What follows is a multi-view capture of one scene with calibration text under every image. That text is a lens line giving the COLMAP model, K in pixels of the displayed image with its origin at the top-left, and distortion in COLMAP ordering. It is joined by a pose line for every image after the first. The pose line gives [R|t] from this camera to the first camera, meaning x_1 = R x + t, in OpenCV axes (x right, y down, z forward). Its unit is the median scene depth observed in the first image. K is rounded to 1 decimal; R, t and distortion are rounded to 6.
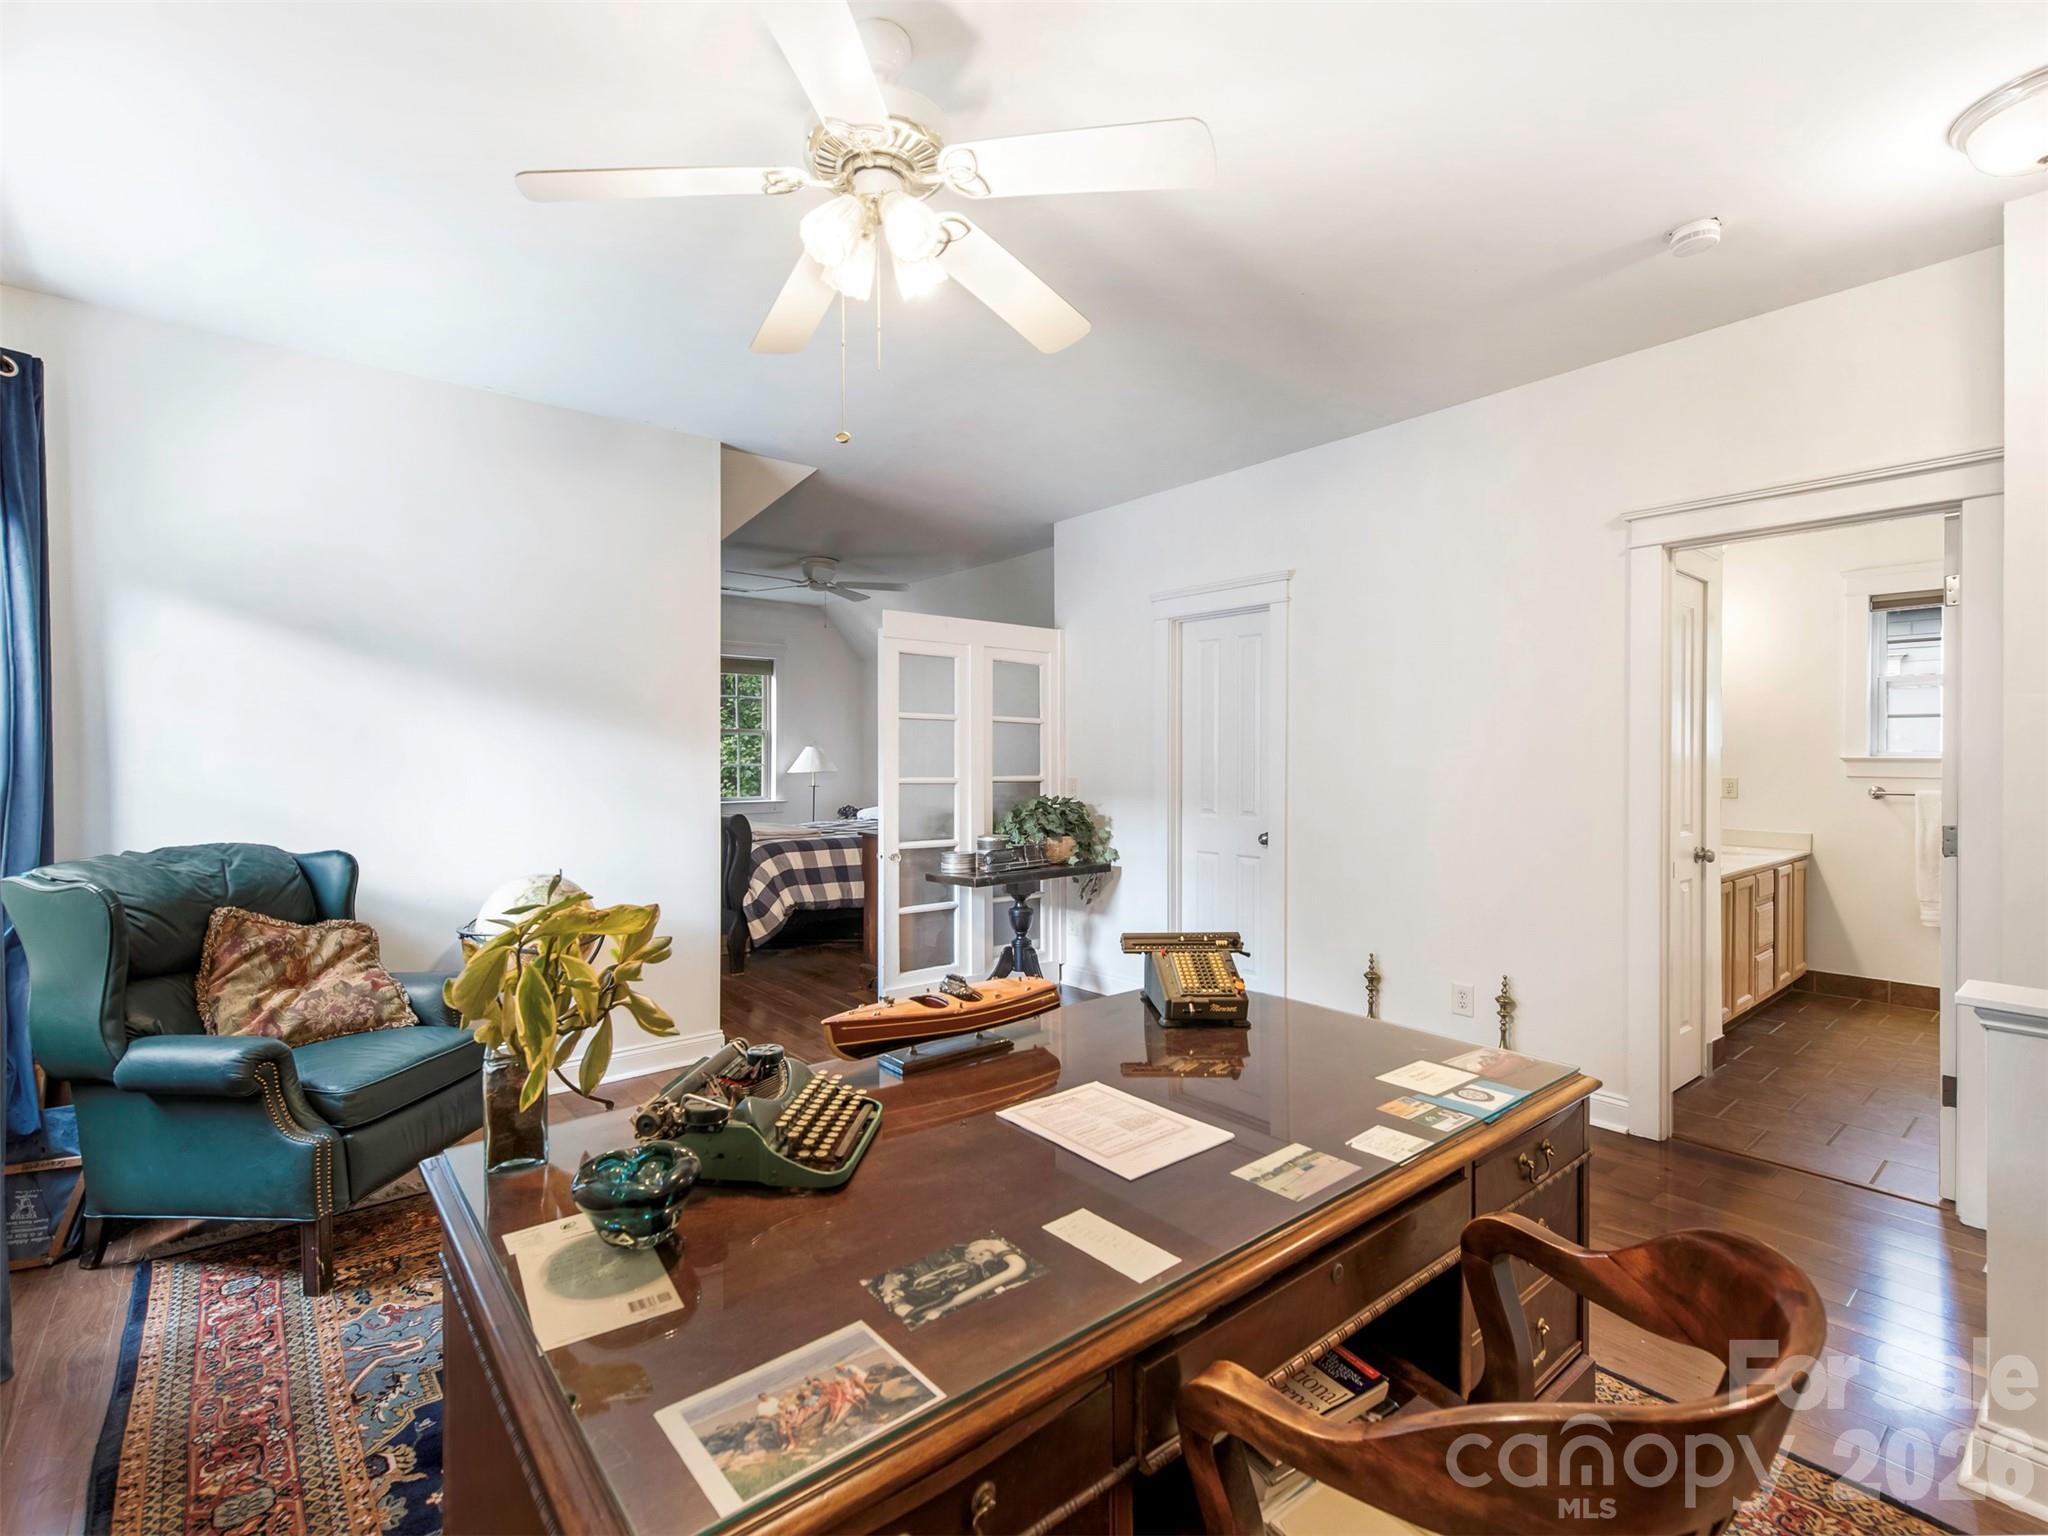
lens RADIAL K [[930.3, 0, 1014.0], [0, 930.3, 770.2], [0, 0, 1]] dist [0.004576, -0.002054]
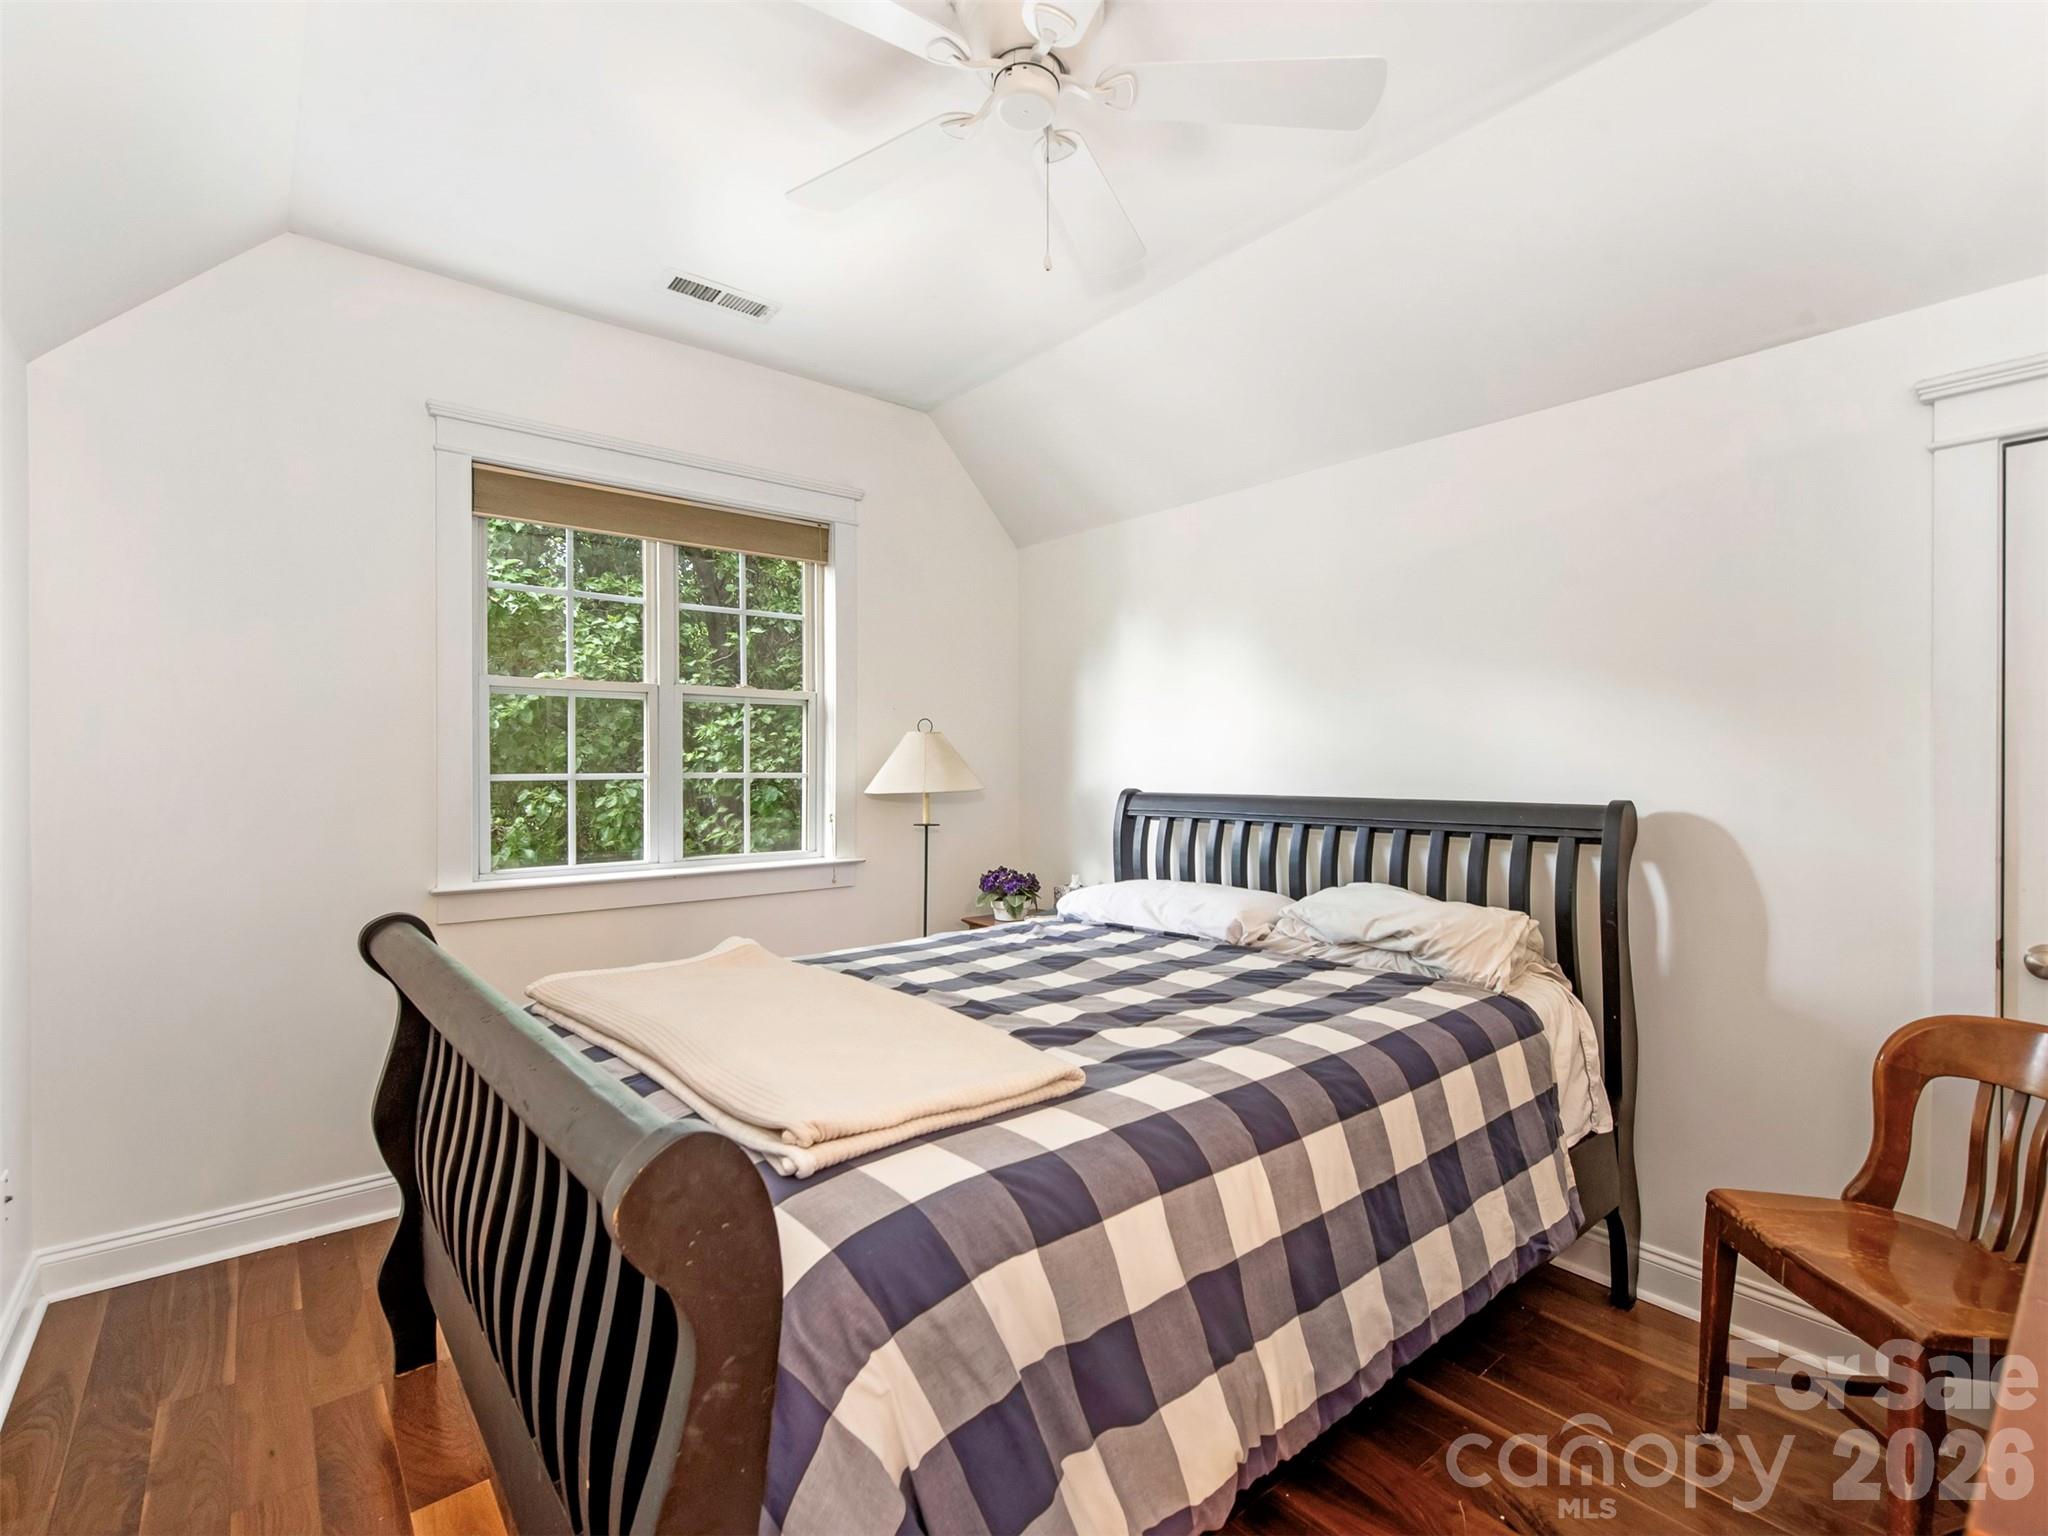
lens RADIAL K [[930.3, 0, 1035.1], [0, 930.3, 766.1], [0, 0, 1]] dist [0.004576, -0.002054]
pose [[0.999985, -0.003320, -0.004416, -0.163641], [0.003283, 0.999960, -0.008350, -0.005931], [0.004444, 0.008335, 0.999955, 0.578313]]
